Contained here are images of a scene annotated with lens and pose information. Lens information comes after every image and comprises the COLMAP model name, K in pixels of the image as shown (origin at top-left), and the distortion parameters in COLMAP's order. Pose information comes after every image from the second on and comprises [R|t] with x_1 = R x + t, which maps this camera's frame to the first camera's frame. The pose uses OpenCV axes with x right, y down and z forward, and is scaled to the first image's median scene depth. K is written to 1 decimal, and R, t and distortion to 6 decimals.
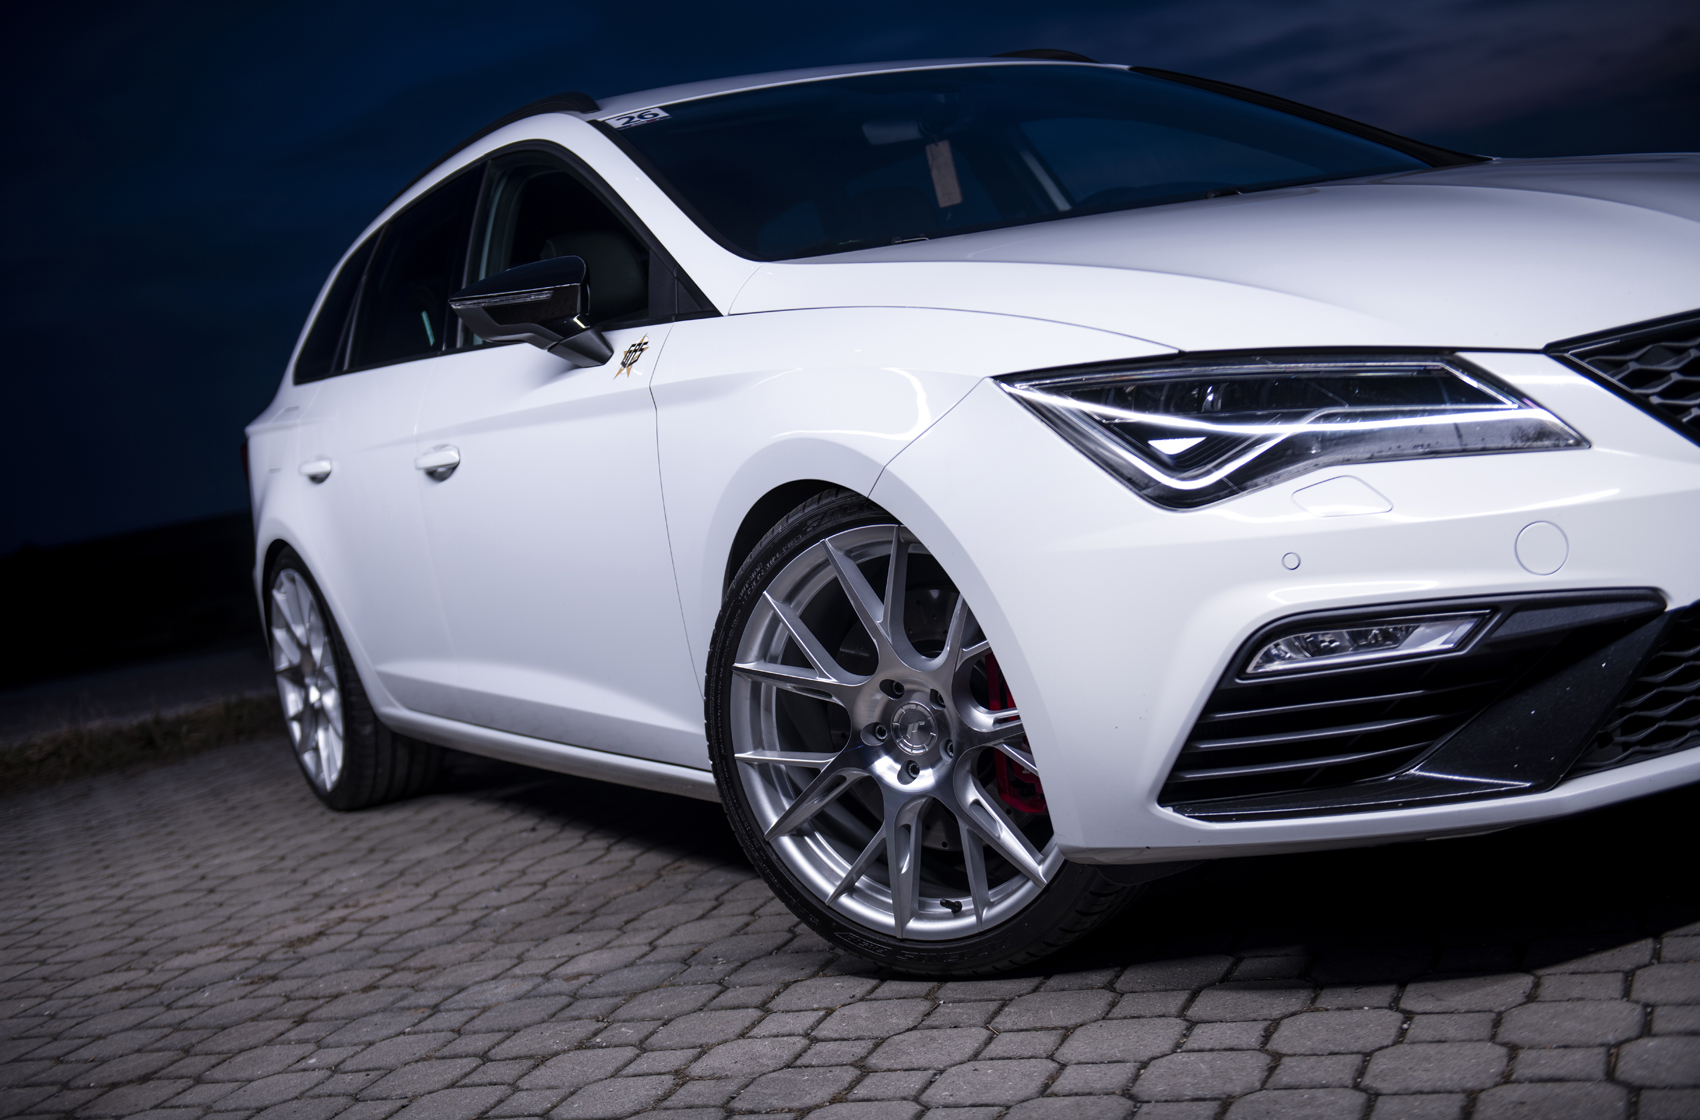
lens RADIAL K [[2203.9, 0, 848.9], [0, 2203.9, 559.4], [0, 0, 1]] dist [0.131395, 0.000000]
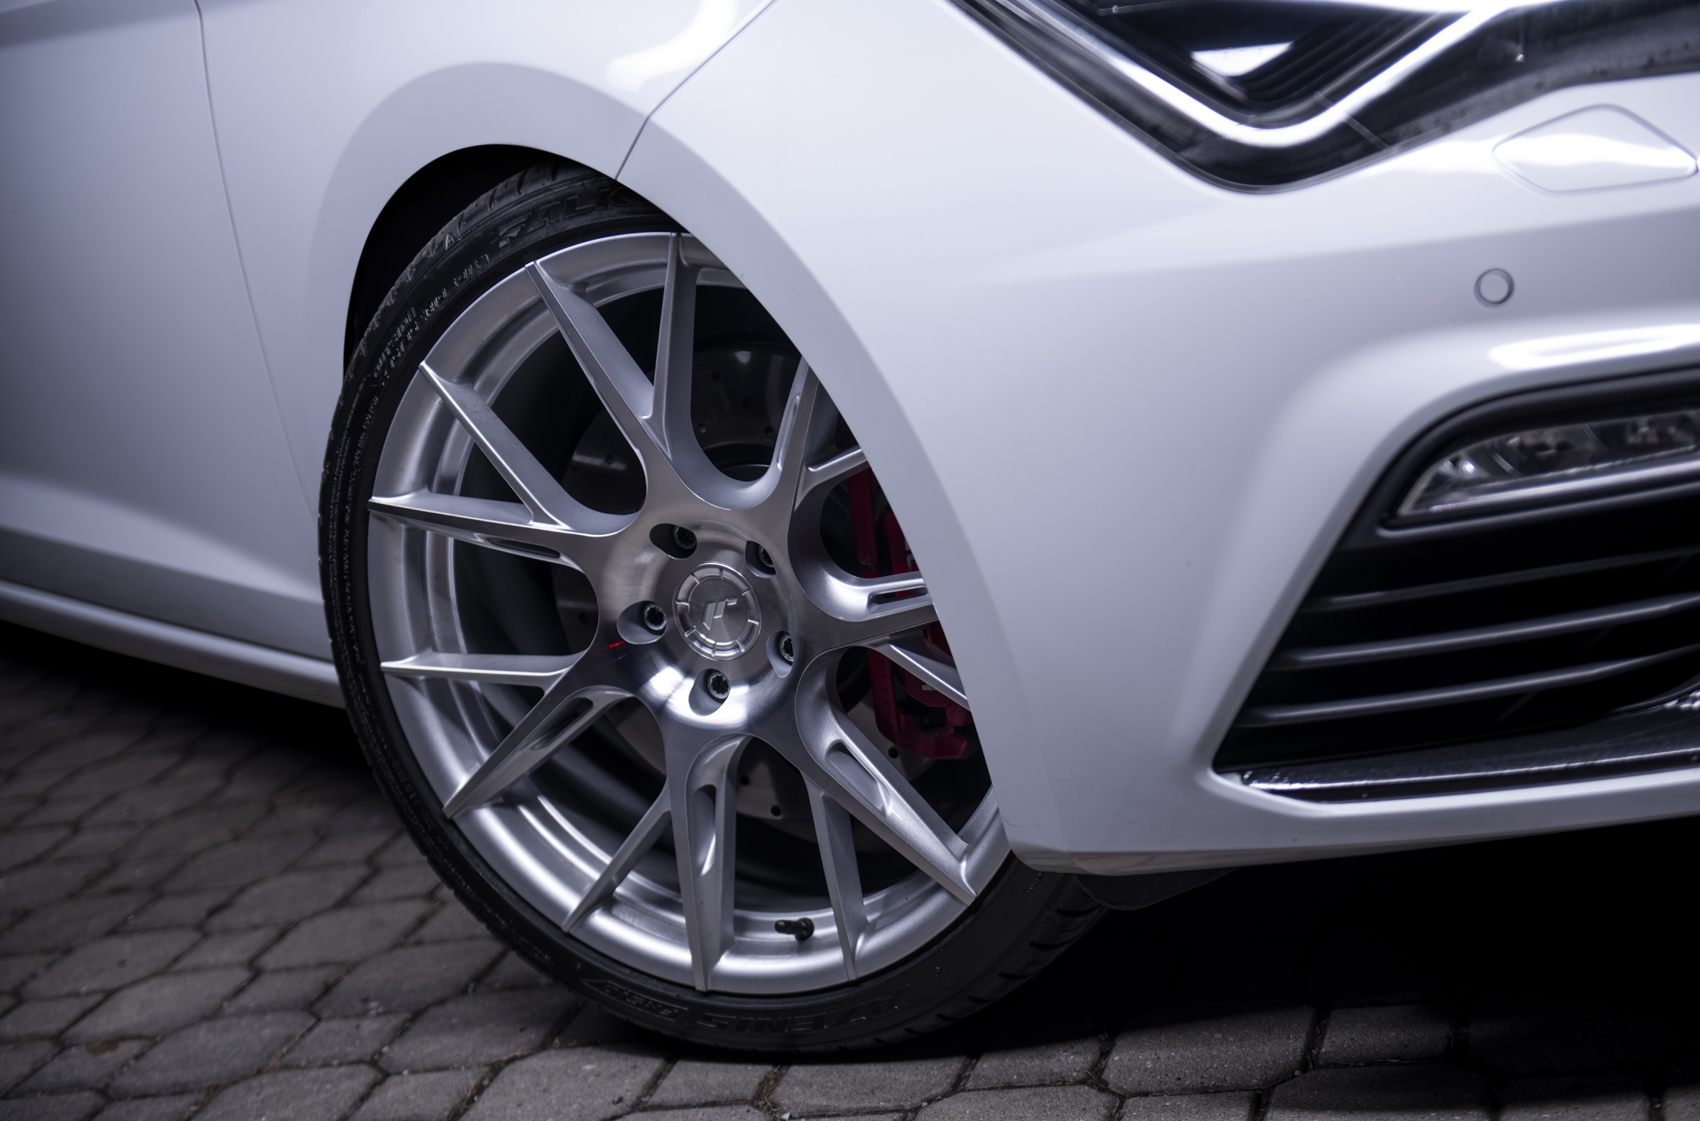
lens RADIAL K [[2750.1, 0, 809.3], [0, 2750.1, 578.5], [0, 0, 1]] dist [0.264856, 0.000000]
pose [[0.994970, -0.041134, 0.091337, -0.009026], [0.029186, 0.991281, 0.128493, -0.016858], [-0.095826, -0.125181, 0.987495, 0.338410]]
